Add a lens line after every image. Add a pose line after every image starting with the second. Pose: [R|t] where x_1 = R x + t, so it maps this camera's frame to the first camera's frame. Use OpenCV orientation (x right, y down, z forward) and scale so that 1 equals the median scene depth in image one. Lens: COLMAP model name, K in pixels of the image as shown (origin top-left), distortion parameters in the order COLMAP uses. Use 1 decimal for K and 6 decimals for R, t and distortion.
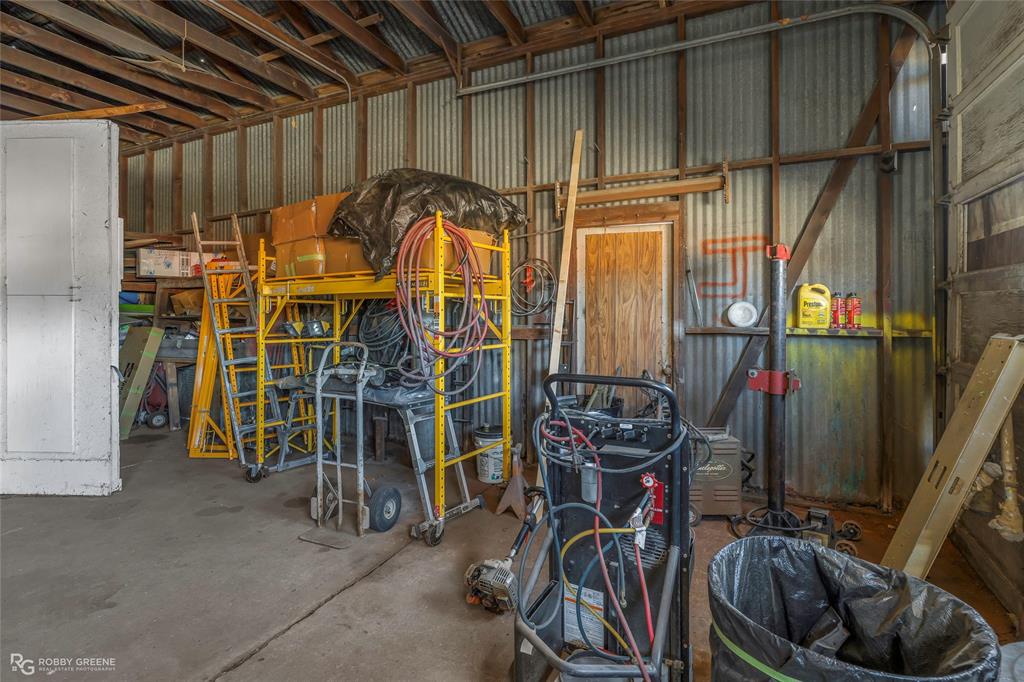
lens RADIAL K [[480.8, 0, 511.1], [0, 480.8, 314.2], [0, 0, 1]] dist [-0.007752, -0.000033]
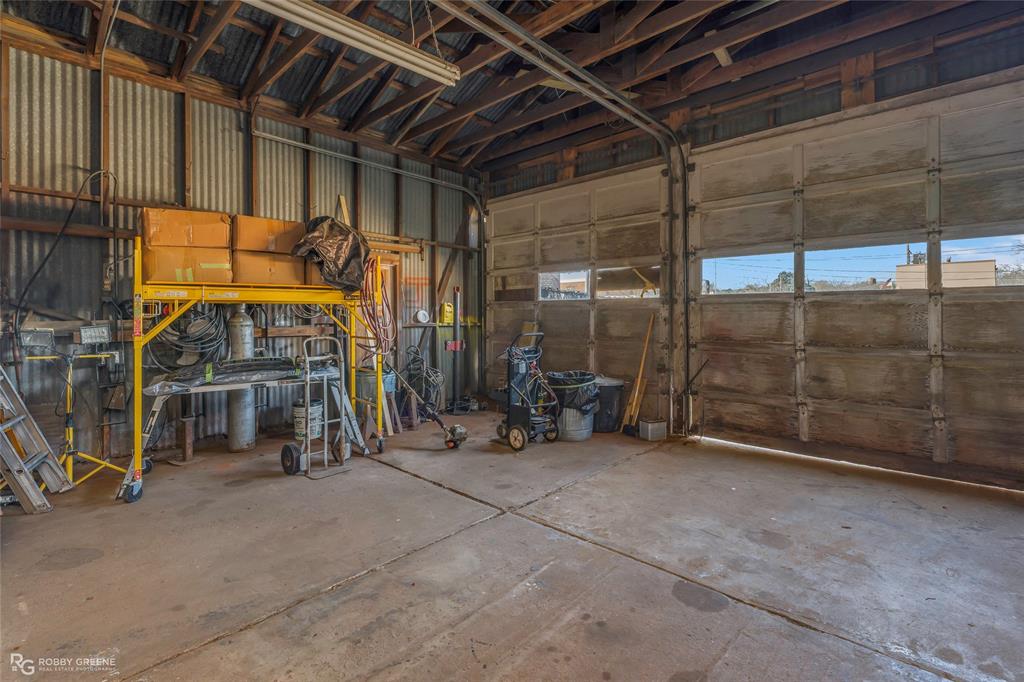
lens RADIAL K [[468.0, 0, 516.7], [0, 468.0, 315.3], [0, 0, 1]] dist [-0.000964, 0.000057]
pose [[0.309764, 0.000321, 0.950813, -1.328770], [0.006787, 0.999974, -0.002549, 0.002193], [-0.950789, 0.007243, 0.309754, 0.024599]]
